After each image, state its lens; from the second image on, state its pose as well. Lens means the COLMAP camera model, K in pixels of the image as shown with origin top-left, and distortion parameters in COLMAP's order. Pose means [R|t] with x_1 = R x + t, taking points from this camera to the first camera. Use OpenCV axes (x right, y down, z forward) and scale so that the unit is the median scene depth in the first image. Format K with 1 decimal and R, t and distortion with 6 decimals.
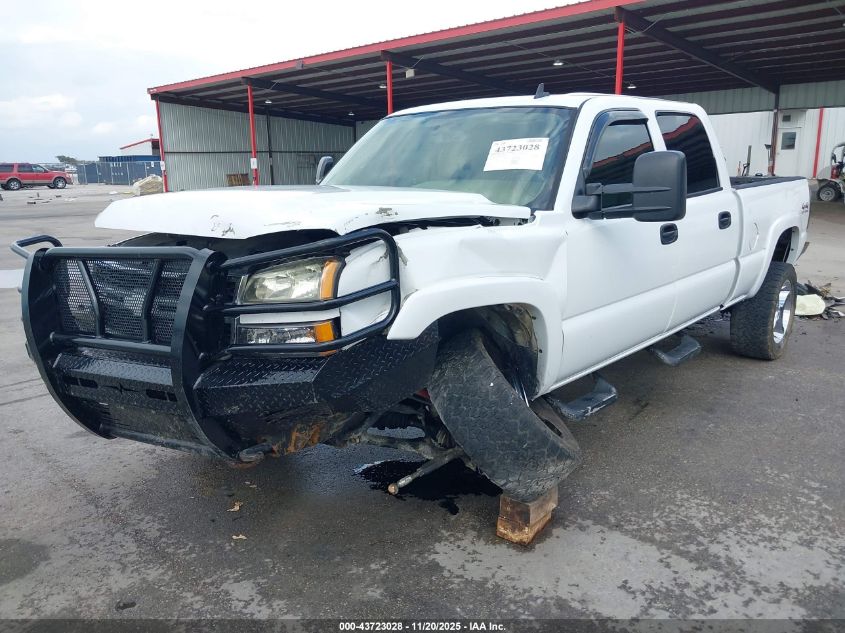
lens RADIAL K [[668.4, 0, 430.9], [0, 668.4, 316.8], [0, 0, 1]] dist [0.000737, -0.004521]
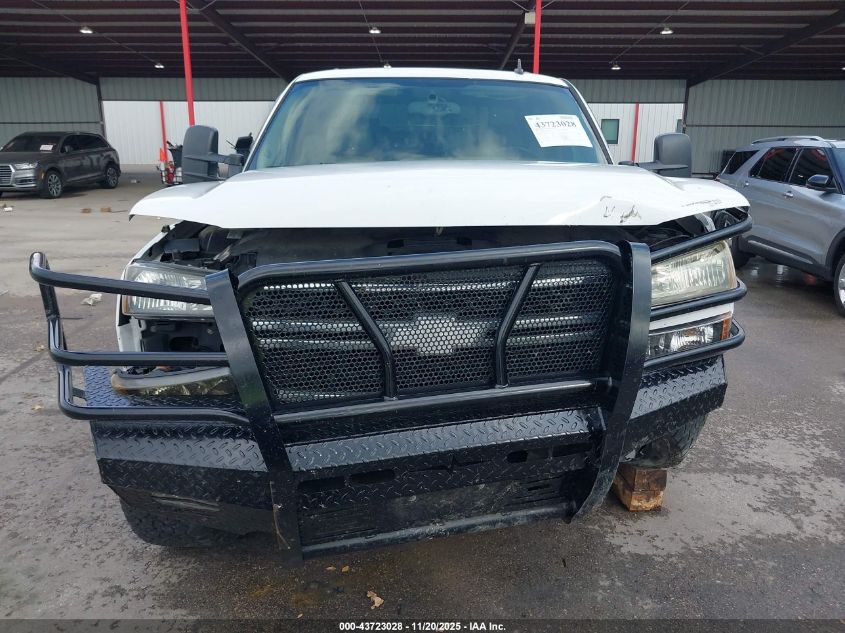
lens RADIAL K [[668.4, 0, 430.9], [0, 668.4, 316.8], [0, 0, 1]] dist [0.000737, -0.004521]
pose [[0.739809, -0.144035, 0.657219, -0.629053], [0.131146, 0.988951, 0.069111, -0.060533], [-0.659912, 0.035062, 0.750524, 0.363411]]
